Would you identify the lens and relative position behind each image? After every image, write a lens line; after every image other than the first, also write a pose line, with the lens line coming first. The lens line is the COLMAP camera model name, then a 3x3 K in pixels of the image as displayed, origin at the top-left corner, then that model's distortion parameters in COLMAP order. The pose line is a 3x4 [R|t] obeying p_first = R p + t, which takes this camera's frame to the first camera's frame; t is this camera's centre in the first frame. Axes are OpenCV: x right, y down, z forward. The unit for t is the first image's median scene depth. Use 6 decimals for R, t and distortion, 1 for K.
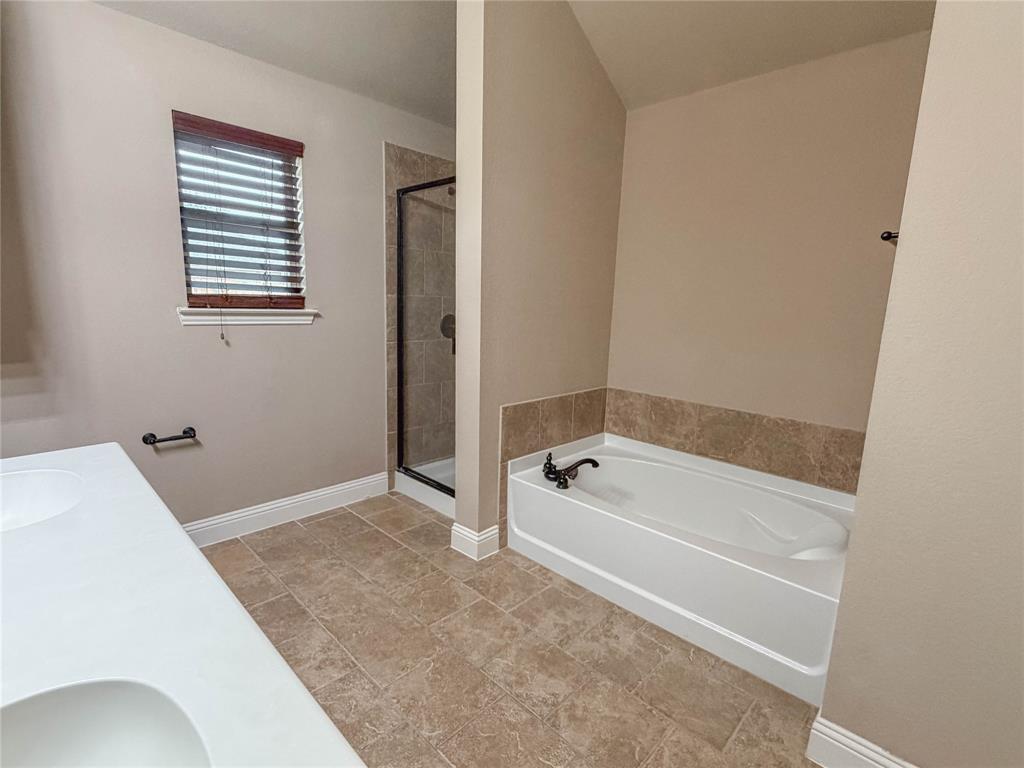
lens RADIAL K [[487.0, 0, 512.0], [0, 487.0, 384.0], [0, 0, 1]] dist [-0.001858, -0.000208]
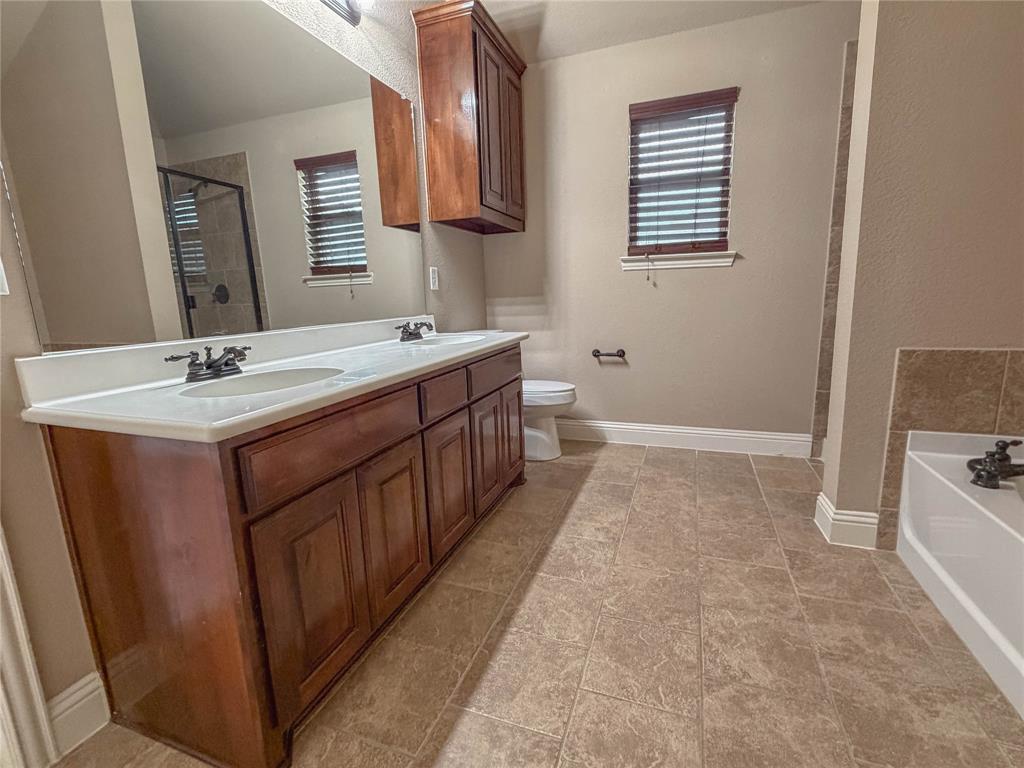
lens RADIAL K [[470.3, 0, 512.0], [0, 470.3, 384.0], [0, 0, 1]] dist [-0.003149, -0.000484]
pose [[0.396111, 0.125764, -0.909549, 0.364109], [-0.110680, 0.989893, 0.088671, 0.094229], [0.911508, 0.065545, 0.406027, 0.200483]]
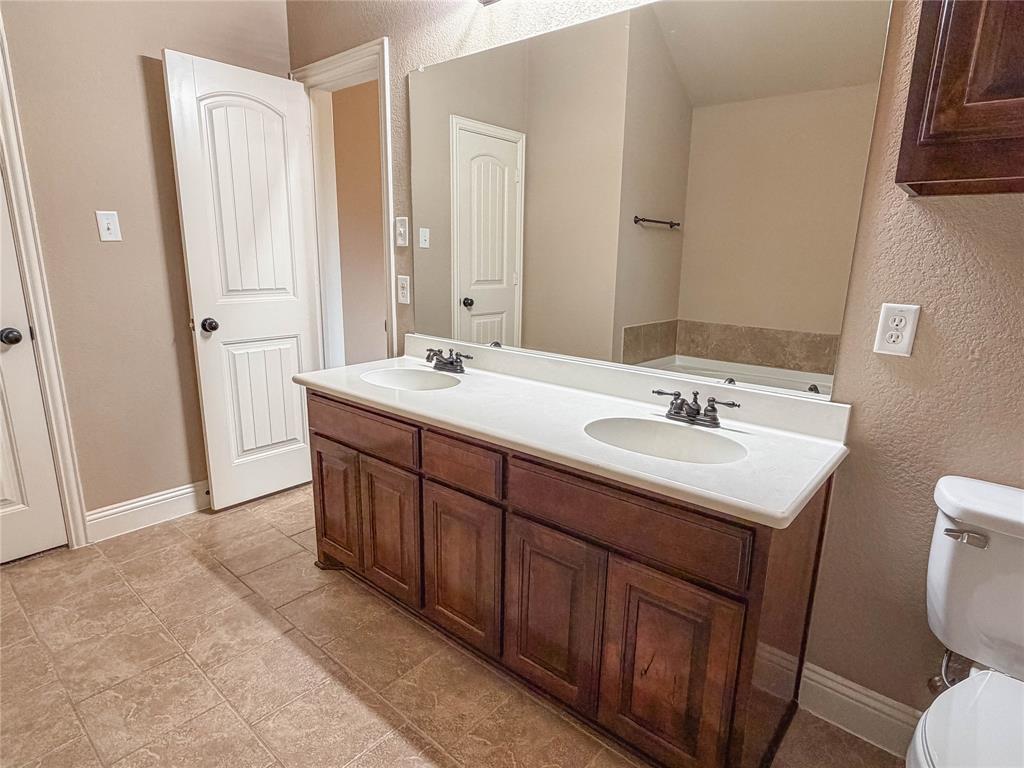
lens RADIAL K [[564.9, 0, 512.0], [0, 564.9, 384.0], [0, 0, 1]] dist [-0.002217, -0.000751]
pose [[-0.997410, -0.035285, -0.062670, -0.276114], [-0.057003, 0.919183, 0.389684, -0.162228], [0.043856, 0.392247, -0.918814, 0.939049]]
